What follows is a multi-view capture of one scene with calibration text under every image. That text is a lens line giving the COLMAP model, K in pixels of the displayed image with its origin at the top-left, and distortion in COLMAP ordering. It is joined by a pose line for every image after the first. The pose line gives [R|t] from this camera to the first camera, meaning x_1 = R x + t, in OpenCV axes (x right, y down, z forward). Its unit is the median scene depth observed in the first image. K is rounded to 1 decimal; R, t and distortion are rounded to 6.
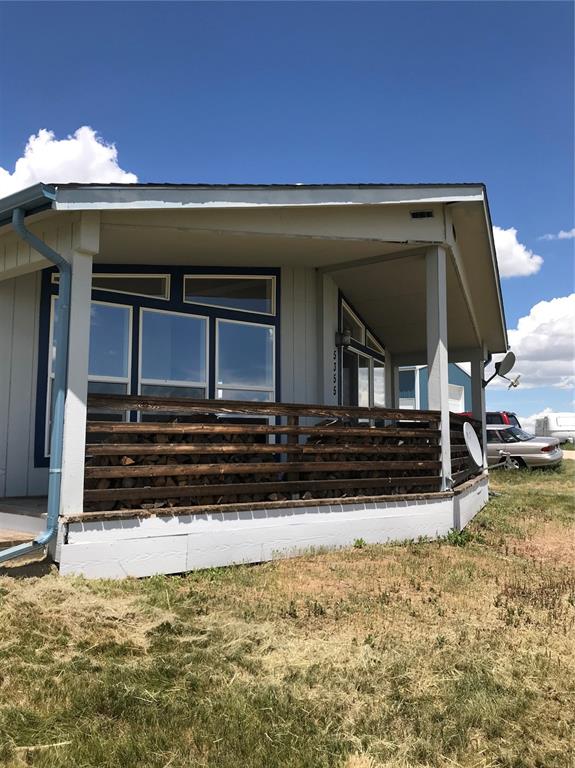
lens RADIAL K [[635.3, 0, 284.5], [0, 635.3, 379.6], [0, 0, 1]] dist [0.056698, -0.019958]
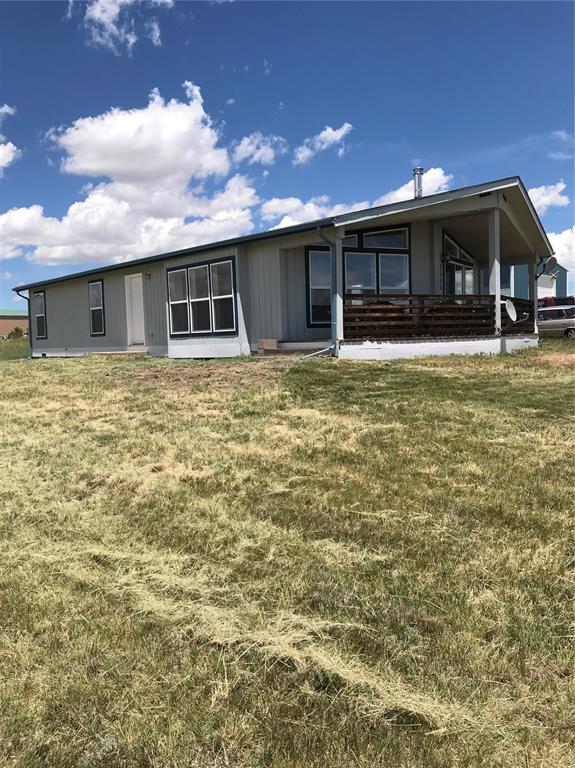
lens RADIAL K [[635.3, 0, 286.0], [0, 635.3, 385.8], [0, 0, 1]] dist [0.056698, -0.019958]
pose [[0.986345, -0.023705, -0.162977, -0.090378], [0.050498, 0.985452, 0.162276, -0.031107], [0.156760, -0.168290, 0.973193, -1.211066]]
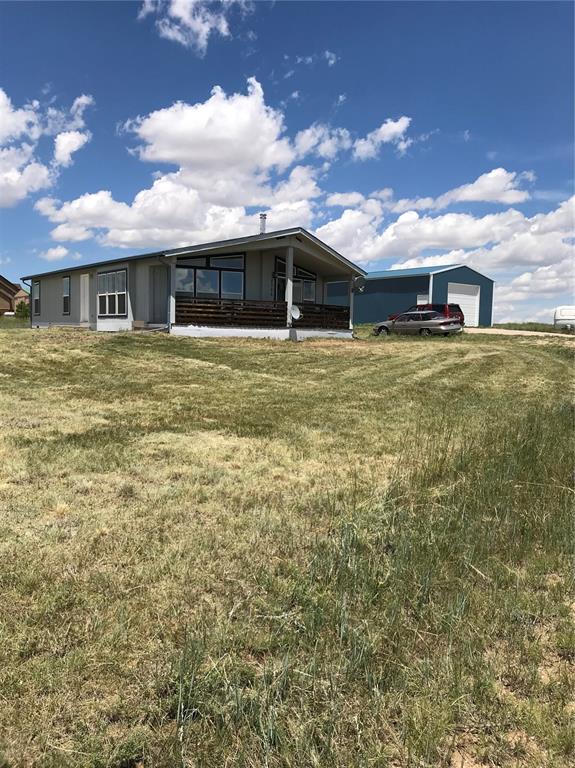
lens RADIAL K [[635.3, 0, 283.2], [0, 635.3, 401.0], [0, 0, 1]] dist [0.056698, -0.019958]
pose [[0.964823, 0.046511, -0.258753, 1.167988], [0.005327, 0.980566, 0.196120, -0.092644], [0.262846, -0.190599, 0.945824, -2.288095]]
